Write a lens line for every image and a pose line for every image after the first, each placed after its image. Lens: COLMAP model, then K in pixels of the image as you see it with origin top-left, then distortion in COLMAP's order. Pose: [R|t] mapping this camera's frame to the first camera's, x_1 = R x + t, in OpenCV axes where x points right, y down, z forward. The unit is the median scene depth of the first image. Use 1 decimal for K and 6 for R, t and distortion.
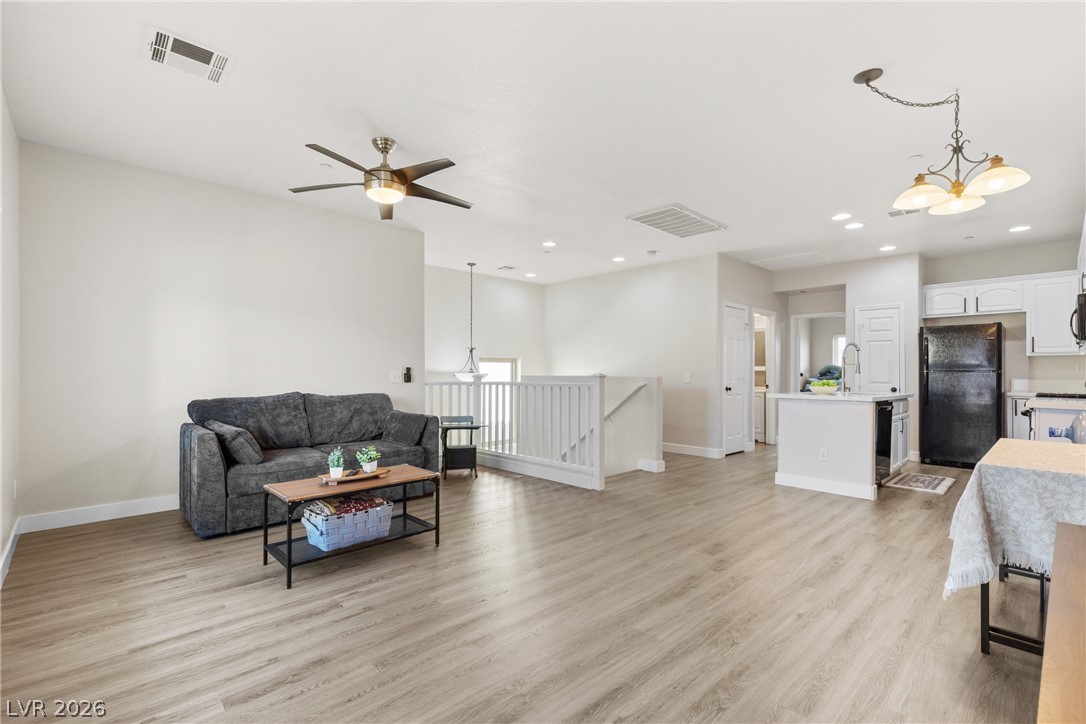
lens RADIAL K [[488.3, 0, 546.8], [0, 488.3, 365.8], [0, 0, 1]] dist [0.007083, -0.000936]
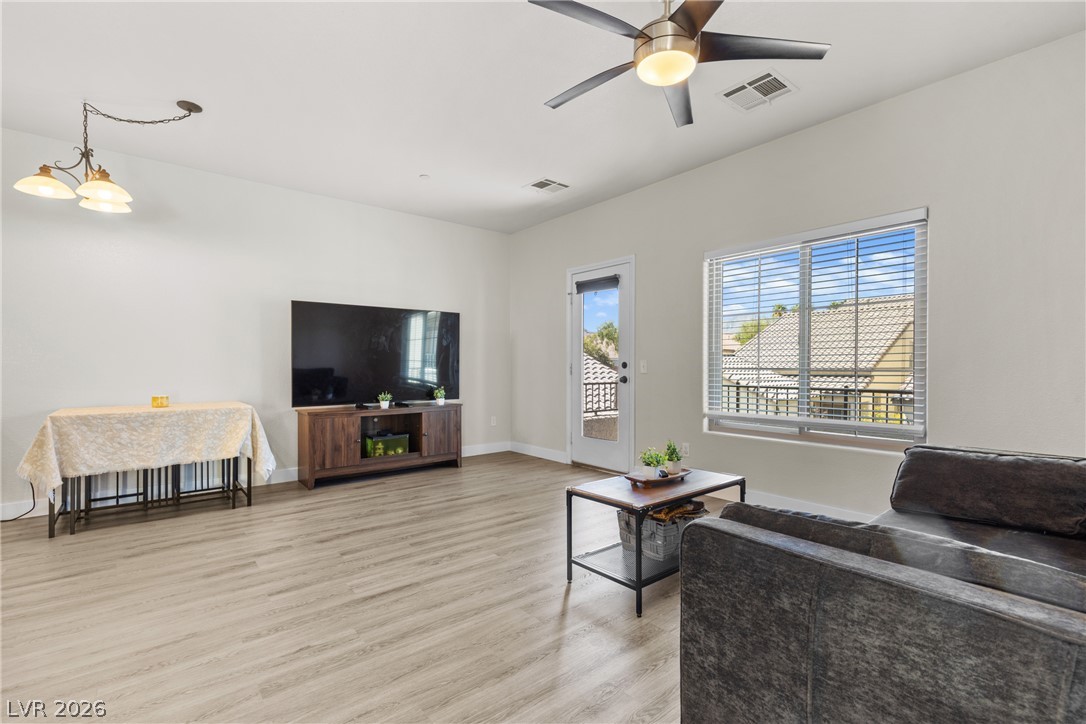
lens RADIAL K [[488.3, 0, 548.5], [0, 488.3, 367.8], [0, 0, 1]] dist [0.007083, -0.000936]
pose [[-0.998064, -0.000509, 0.062192, -0.252919], [-0.001065, 0.999960, -0.008911, 0.042461], [-0.062185, -0.008960, -0.998024, 1.865796]]
